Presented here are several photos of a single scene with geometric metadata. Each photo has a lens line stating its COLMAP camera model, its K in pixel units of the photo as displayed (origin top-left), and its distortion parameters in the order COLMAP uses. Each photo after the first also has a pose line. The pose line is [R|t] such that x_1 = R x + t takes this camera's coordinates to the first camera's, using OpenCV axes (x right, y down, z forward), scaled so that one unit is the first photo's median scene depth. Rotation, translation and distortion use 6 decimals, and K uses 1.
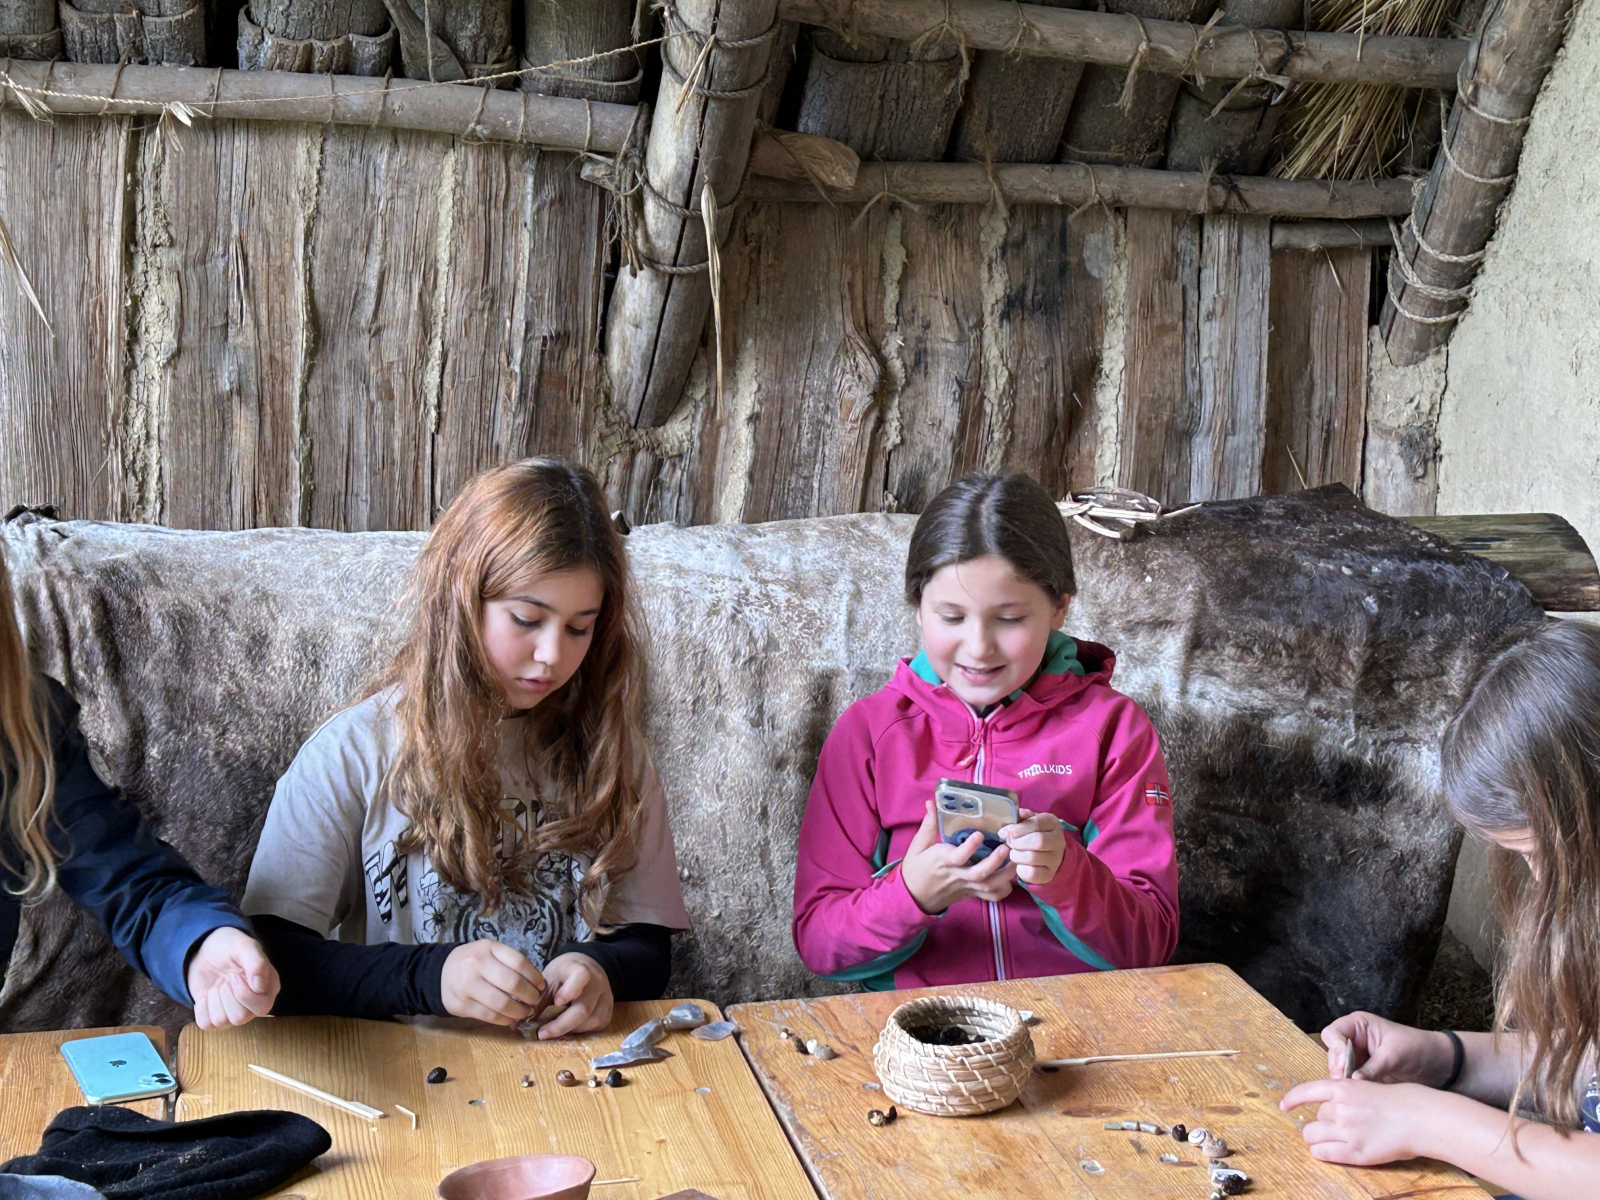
lens RADIAL K [[2872.1, 0, 800.0], [0, 2872.1, 600.0], [0, 0, 1]] dist [0.200796, -0.762613]
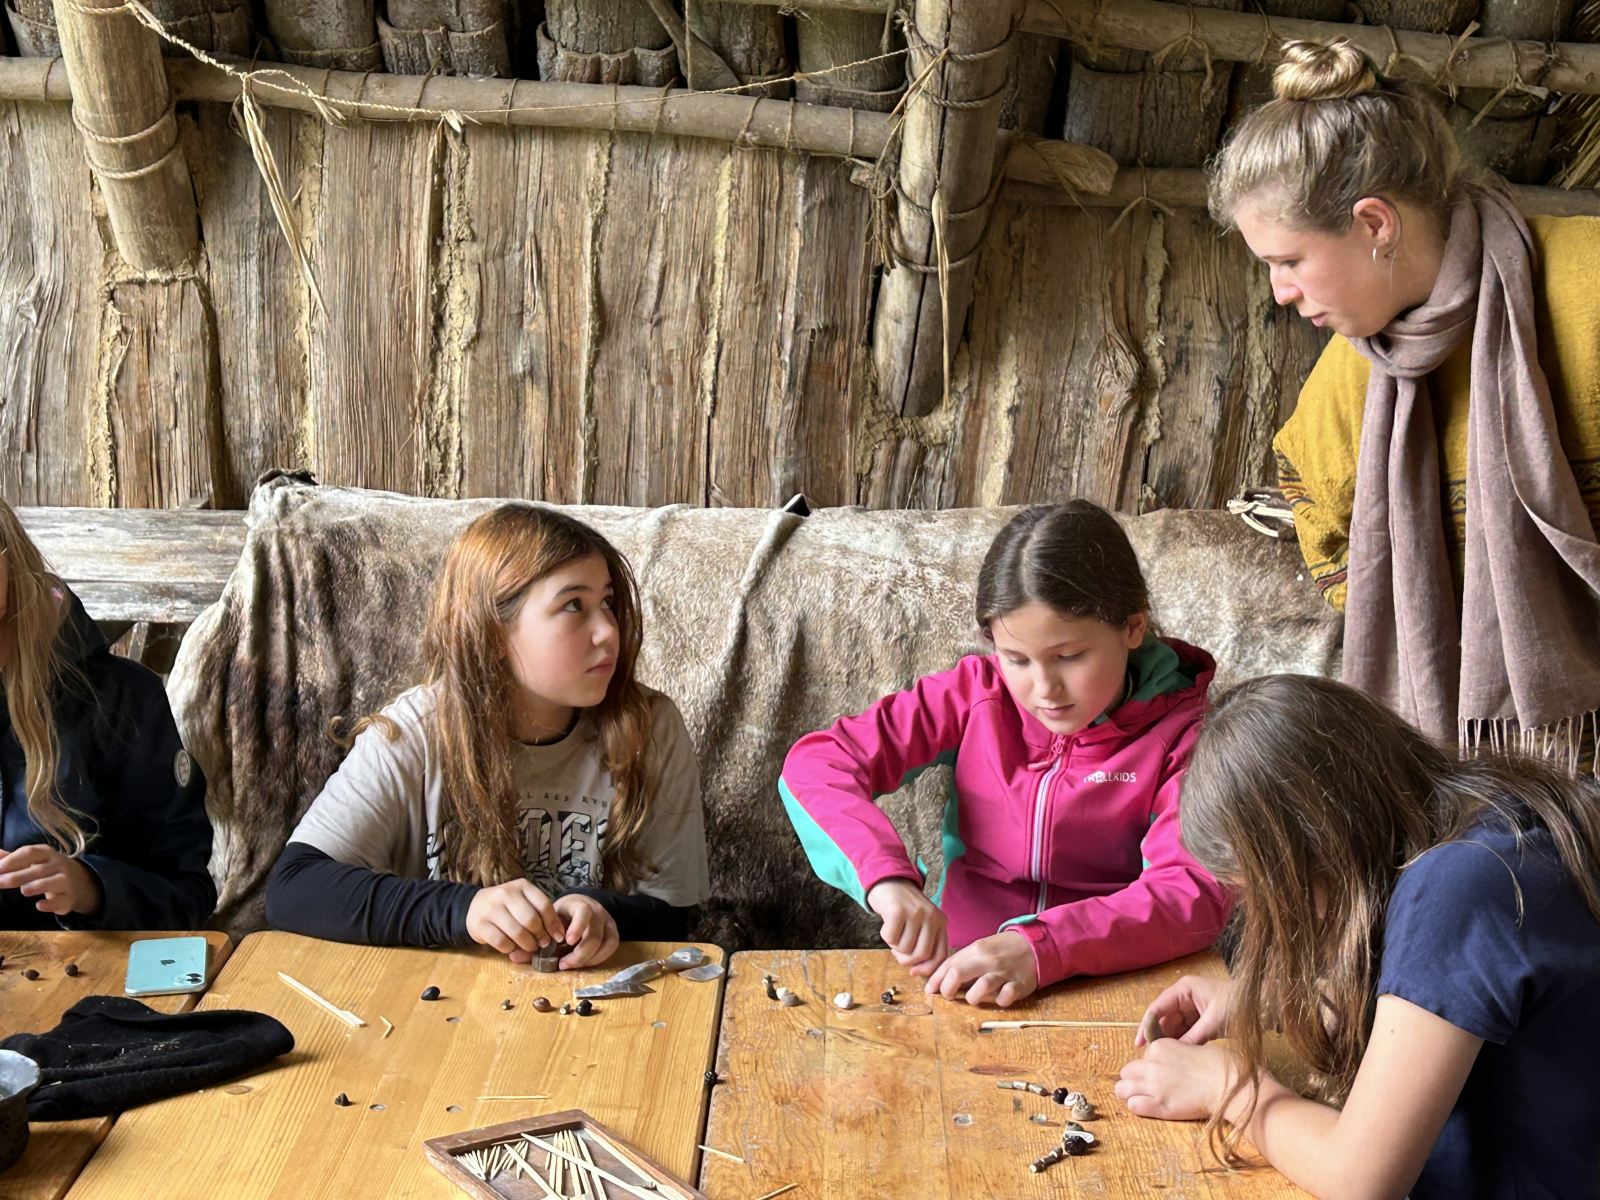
lens RADIAL K [[2765.5, 0, 800.0], [0, 2765.5, 600.0], [0, 0, 1]] dist [0.214499, -0.854961]
pose [[0.976005, 0.043670, -0.213324, 0.135543], [-0.041872, 0.999039, 0.012943, -0.004003], [0.213684, -0.003700, 0.976896, -0.010129]]
